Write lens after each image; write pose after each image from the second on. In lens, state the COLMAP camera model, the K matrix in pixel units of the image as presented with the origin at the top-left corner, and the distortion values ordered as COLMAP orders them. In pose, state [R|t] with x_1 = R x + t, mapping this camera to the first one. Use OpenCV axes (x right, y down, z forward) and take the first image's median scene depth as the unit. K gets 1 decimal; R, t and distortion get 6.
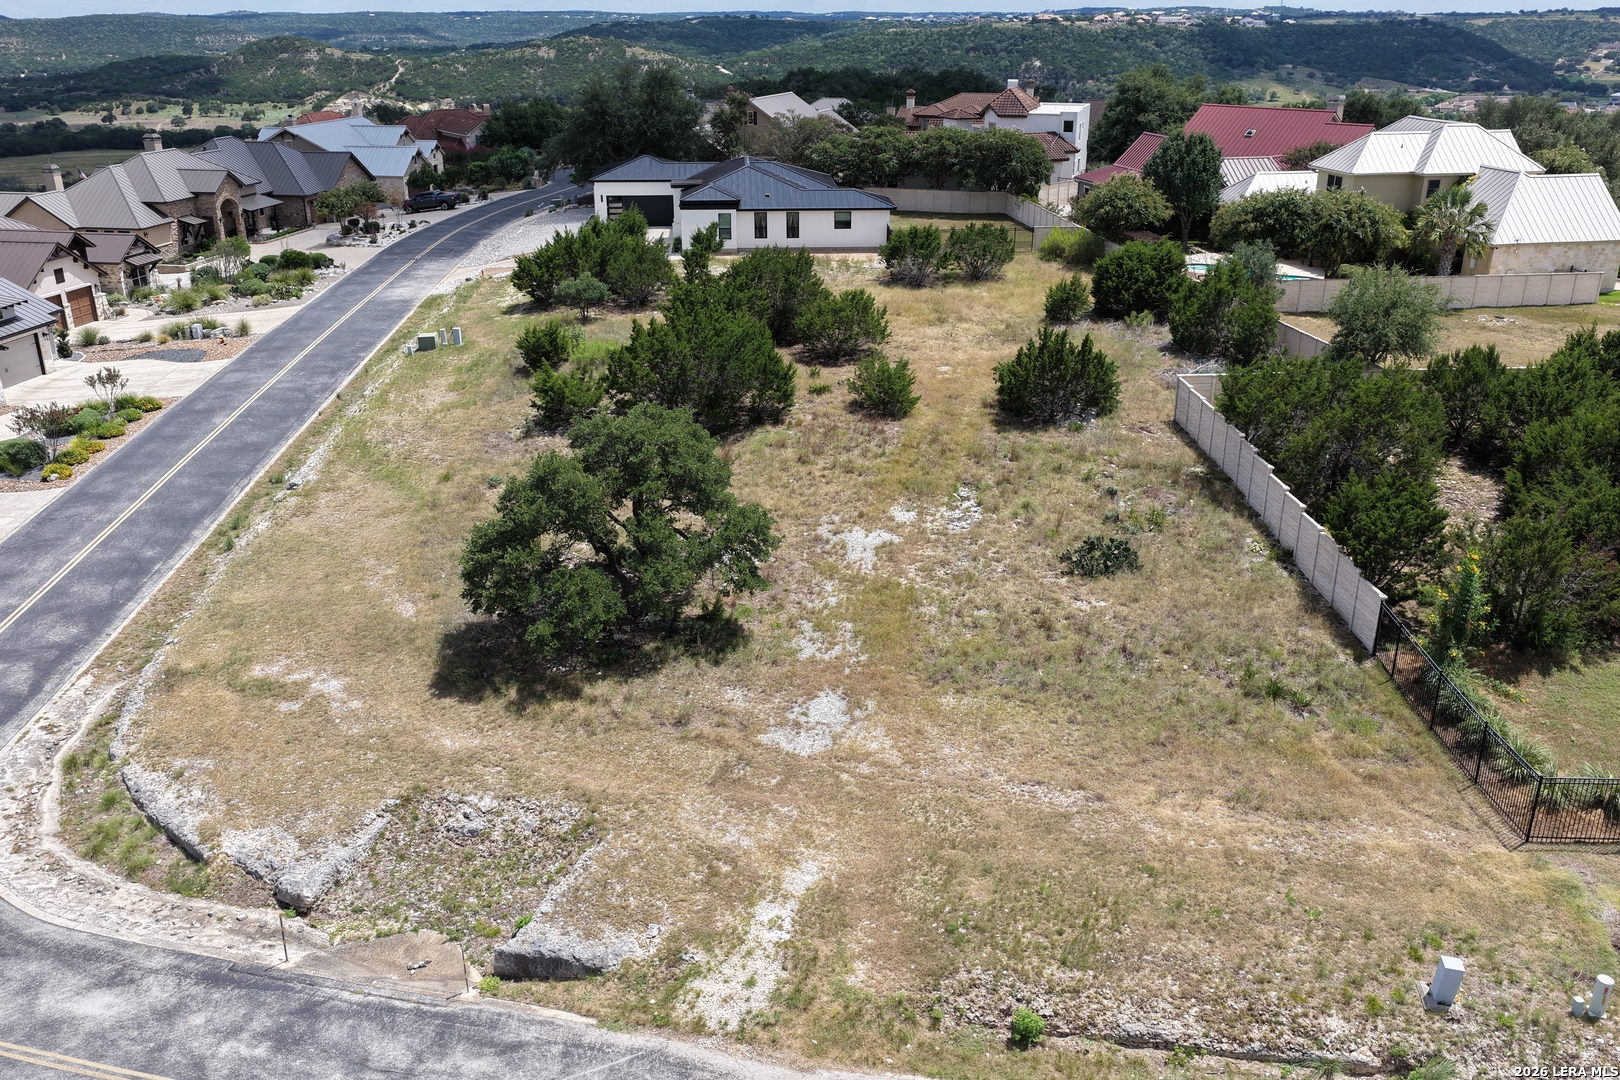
lens RADIAL K [[1348.6, 0, 817.4], [0, 1348.6, 539.7], [0, 0, 1]] dist [-0.015653, 0.043400]
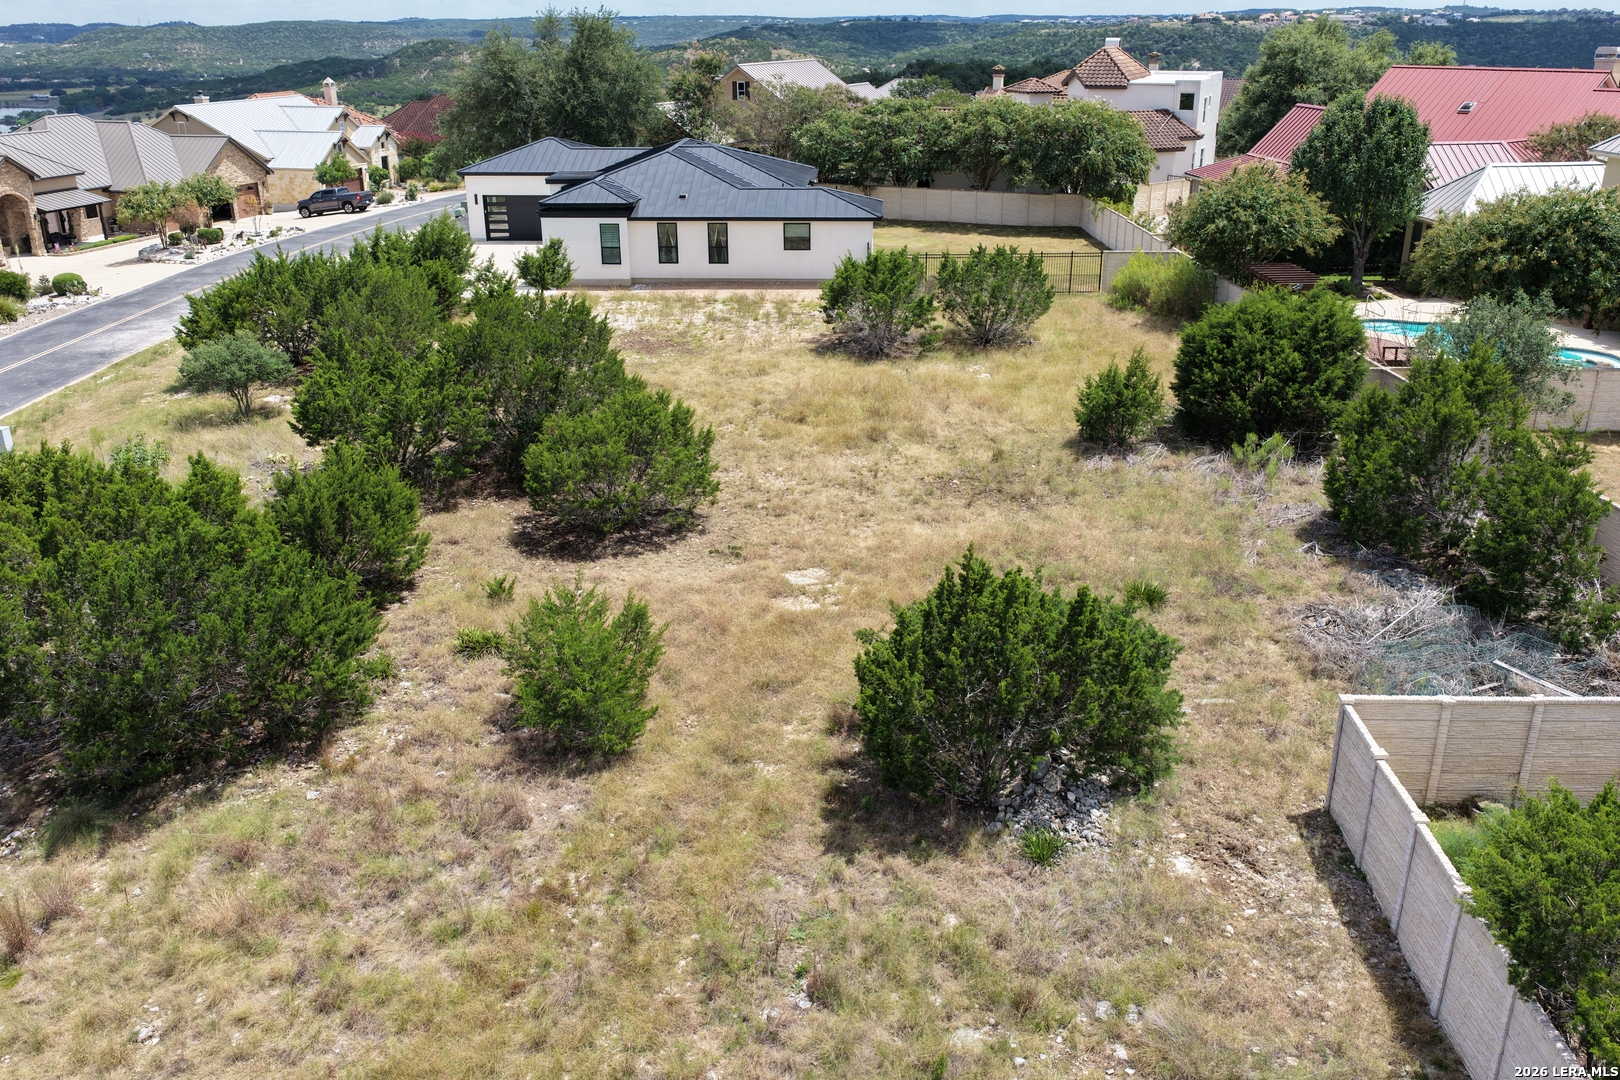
lens RADIAL K [[1348.6, 0, 819.3], [0, 1348.6, 539.4], [0, 0, 1]] dist [-0.015653, 0.043400]
pose [[0.994198, 0.034555, -0.101860, 0.106448], [-0.034903, 0.999389, -0.001640, -0.103157], [0.101741, 0.005185, 0.994797, 0.407769]]
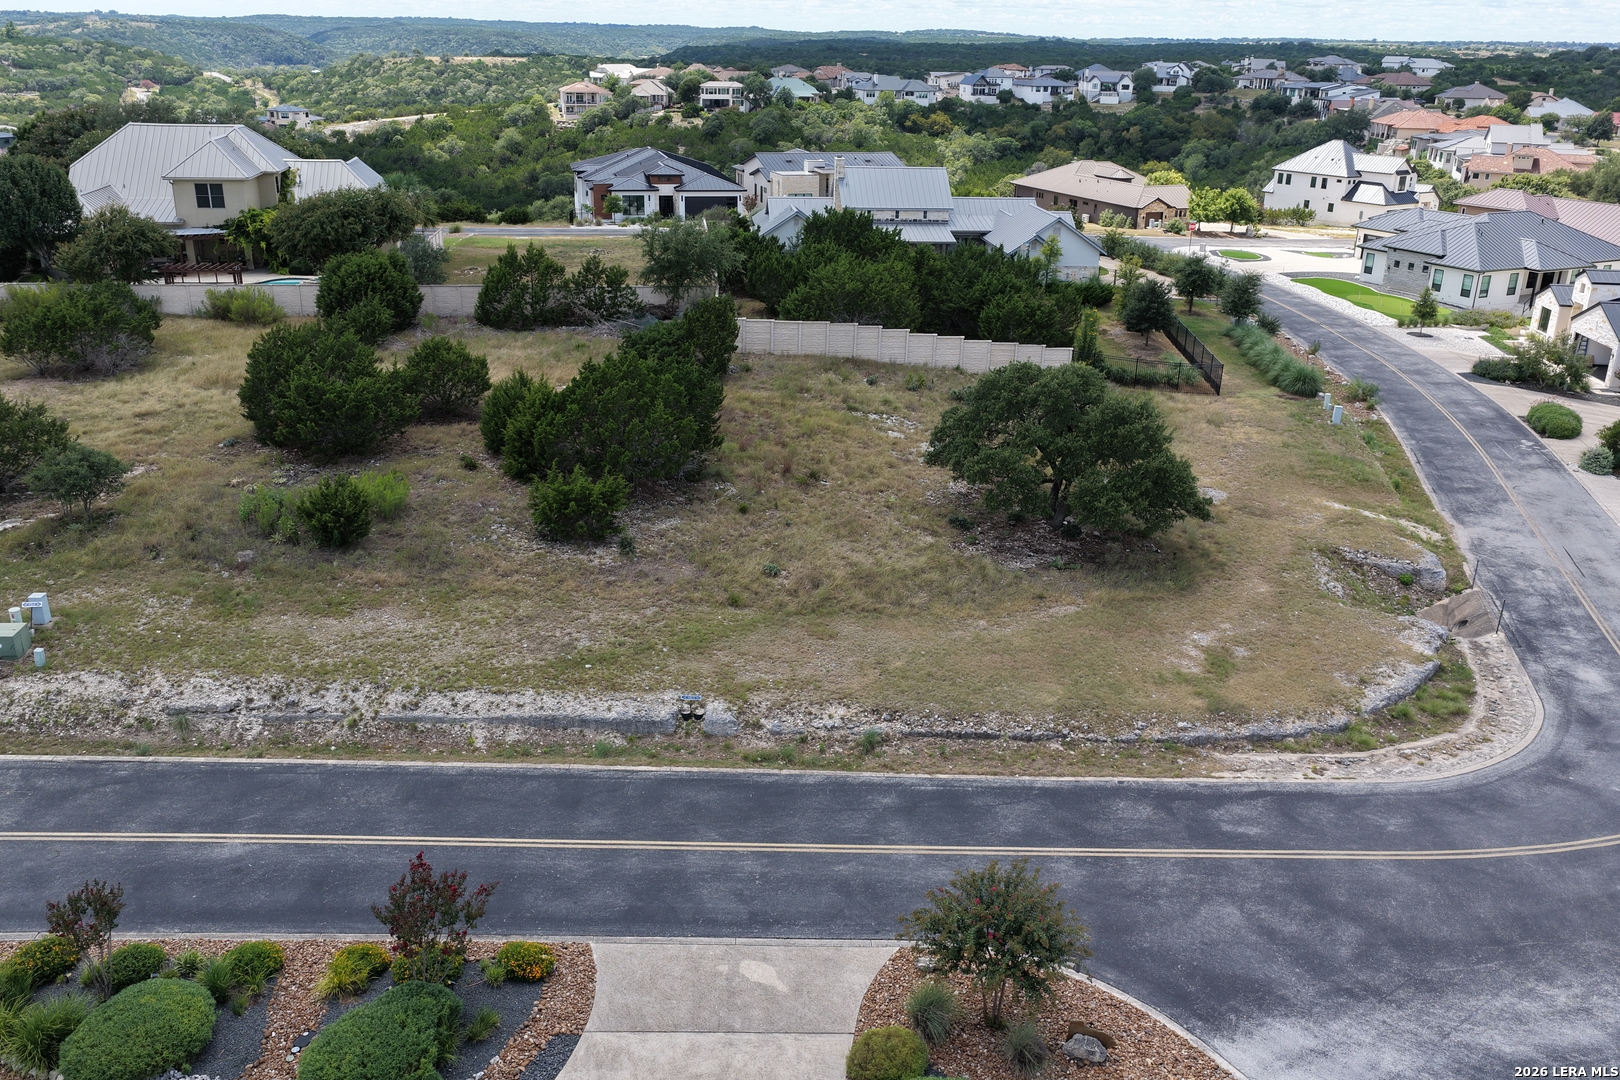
lens RADIAL K [[1348.6, 0, 817.5], [0, 1348.6, 537.1], [0, 0, 1]] dist [-0.015653, 0.043400]
pose [[0.009969, -0.350723, 0.936426, -0.652479], [0.345267, 0.880085, 0.325946, -0.208977], [-0.938452, 0.320068, 0.129867, 0.526078]]
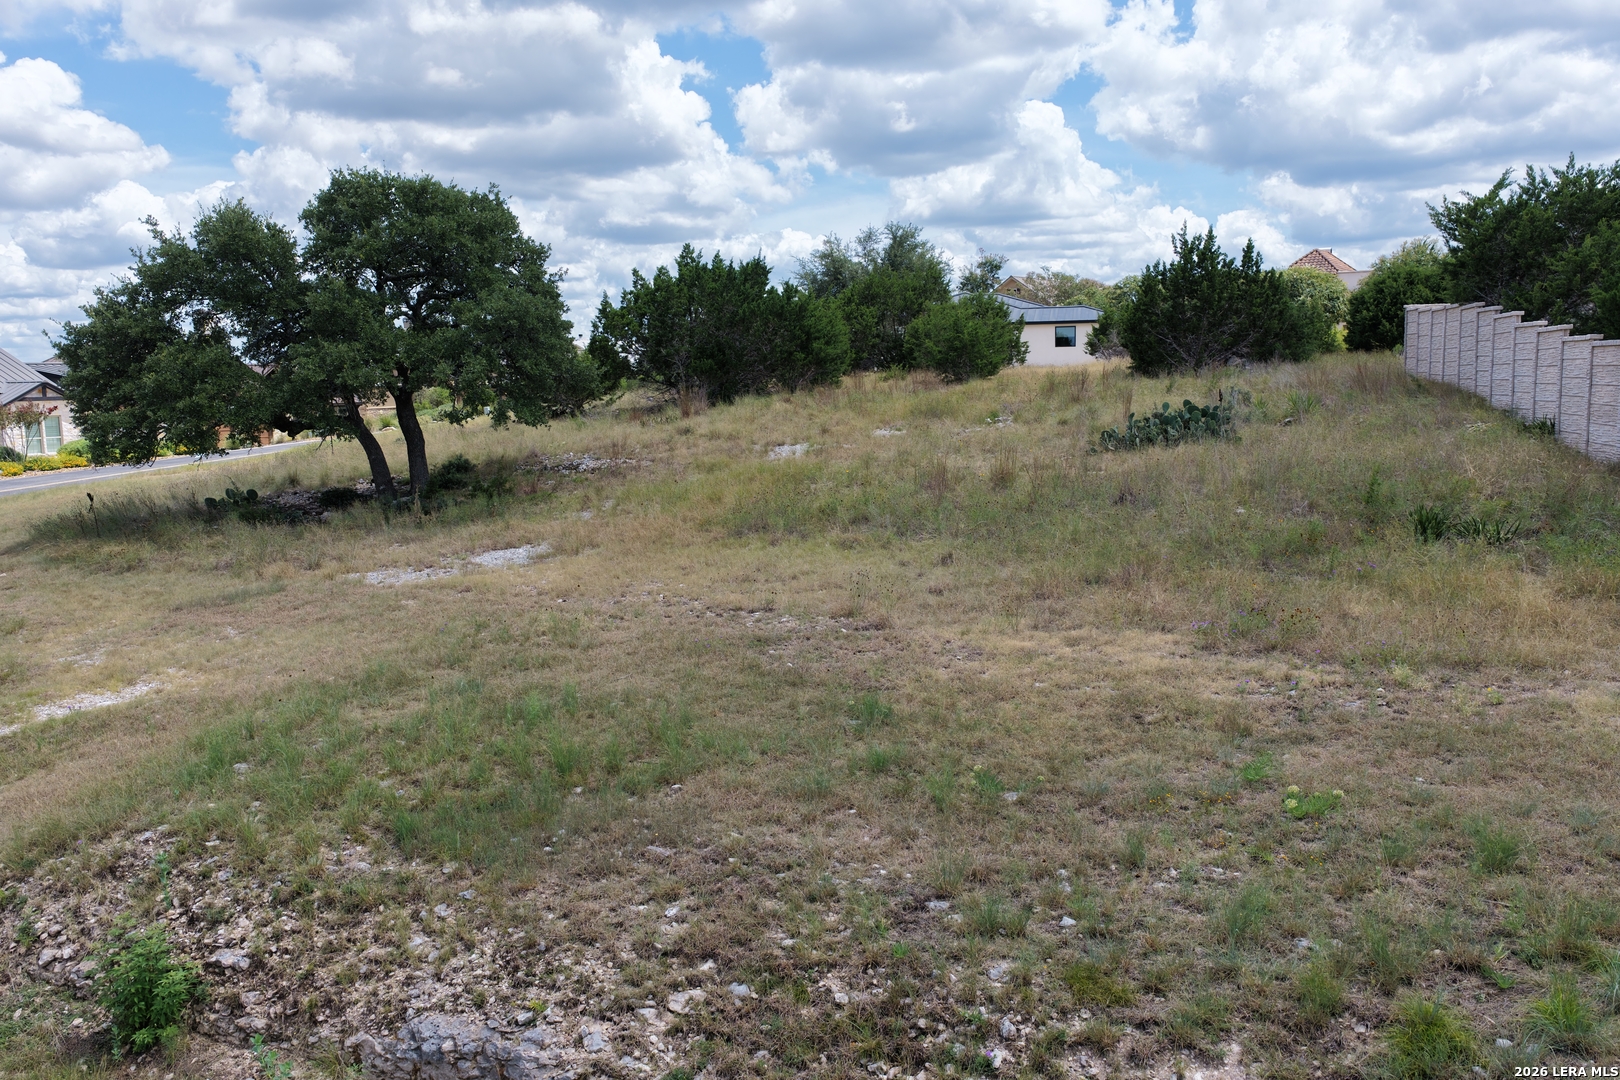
lens RADIAL K [[1348.6, 0, 818.5], [0, 1348.6, 527.0], [0, 0, 1]] dist [-0.015653, 0.043400]
pose [[0.958939, 0.011597, -0.283376, 0.119136], [-0.084632, 0.965342, -0.246886, 0.102937], [0.270691, 0.260731, 0.926685, 0.236719]]
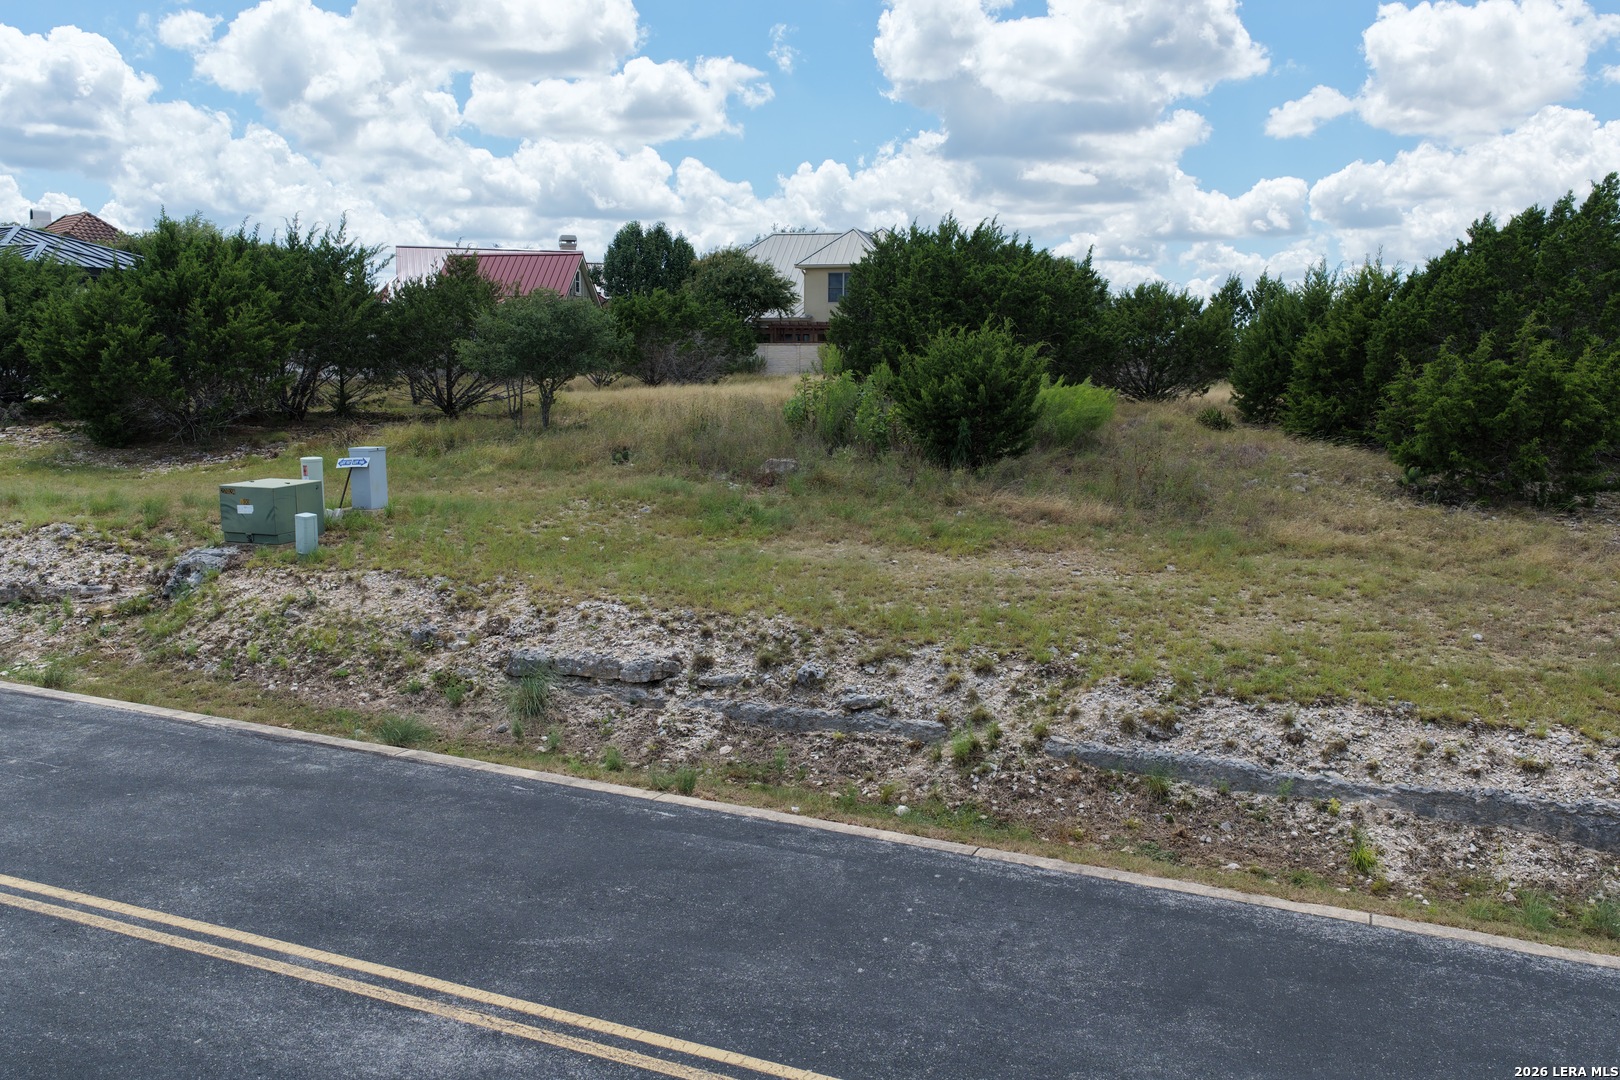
lens RADIAL K [[1348.6, 0, 817.7], [0, 1348.6, 549.8], [0, 0, 1]] dist [-0.015653, 0.043400]
pose [[0.436577, -0.121352, 0.891445, -0.394581], [0.325128, 0.945176, -0.030562, -0.085755], [-0.838863, 0.303176, 0.452098, 0.687552]]
